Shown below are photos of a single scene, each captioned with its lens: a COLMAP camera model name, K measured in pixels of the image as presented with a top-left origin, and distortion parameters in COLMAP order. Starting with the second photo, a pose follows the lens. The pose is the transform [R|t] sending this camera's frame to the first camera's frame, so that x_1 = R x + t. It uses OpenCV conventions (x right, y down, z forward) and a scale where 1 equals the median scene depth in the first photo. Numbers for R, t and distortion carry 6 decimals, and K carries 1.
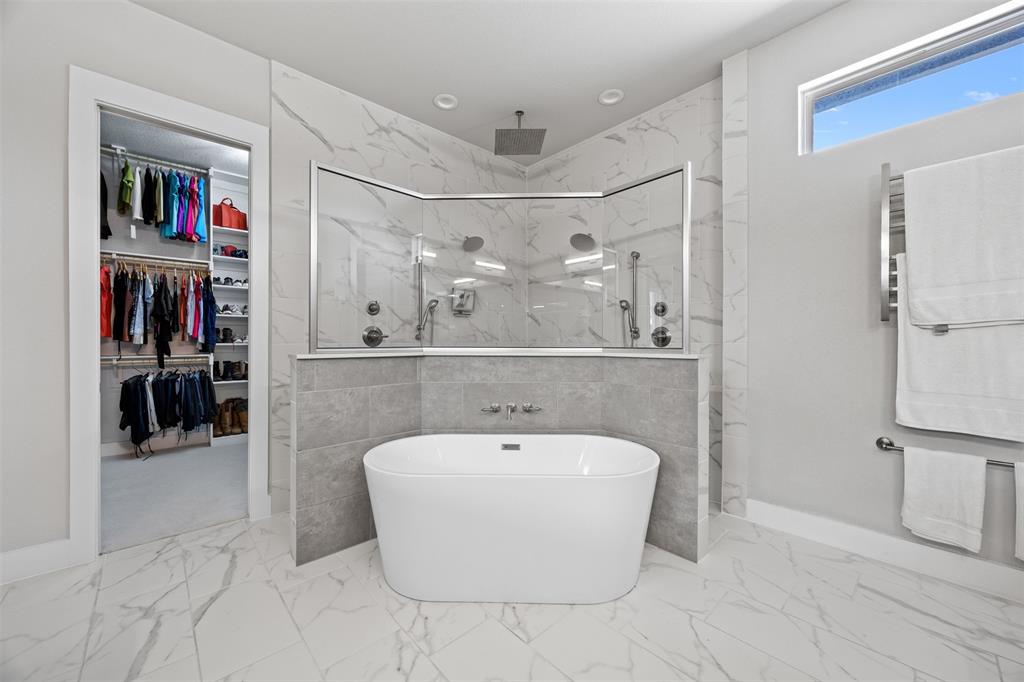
lens RADIAL K [[390.6, 0, 511.2], [0, 390.6, 342.3], [0, 0, 1]] dist [0.000552, -0.001330]
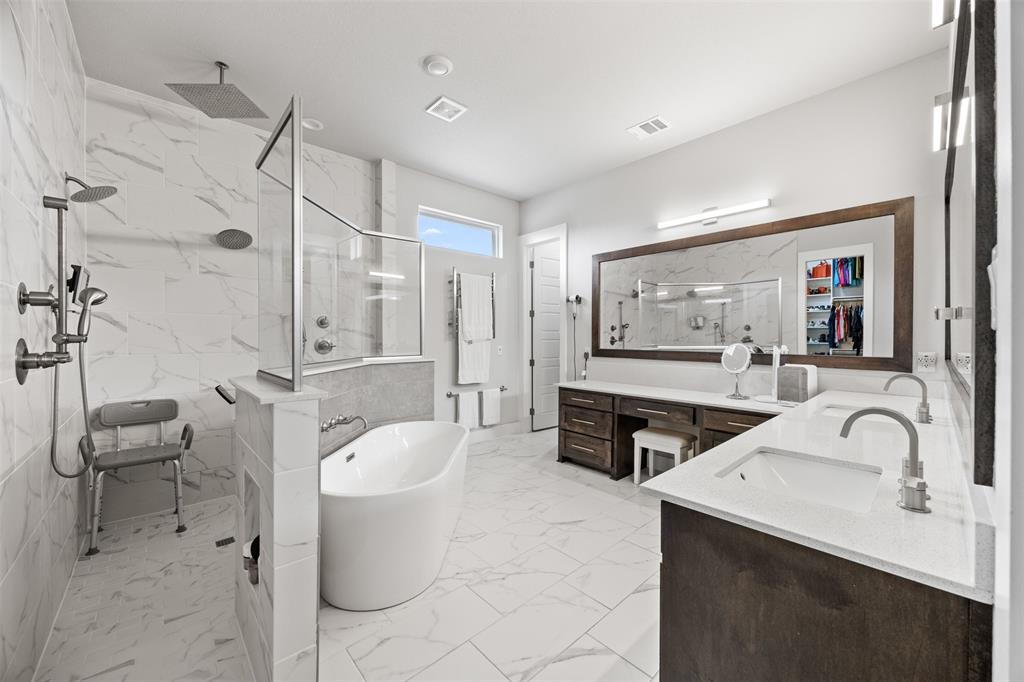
lens RADIAL K [[390.6, 0, 515.6], [0, 390.6, 337.6], [0, 0, 1]] dist [0.000552, -0.001330]
pose [[-0.010804, -0.002626, 0.999938, -1.101295], [0.002597, 0.999993, 0.002654, -0.055295], [-0.999938, 0.002626, -0.010797, 0.599188]]
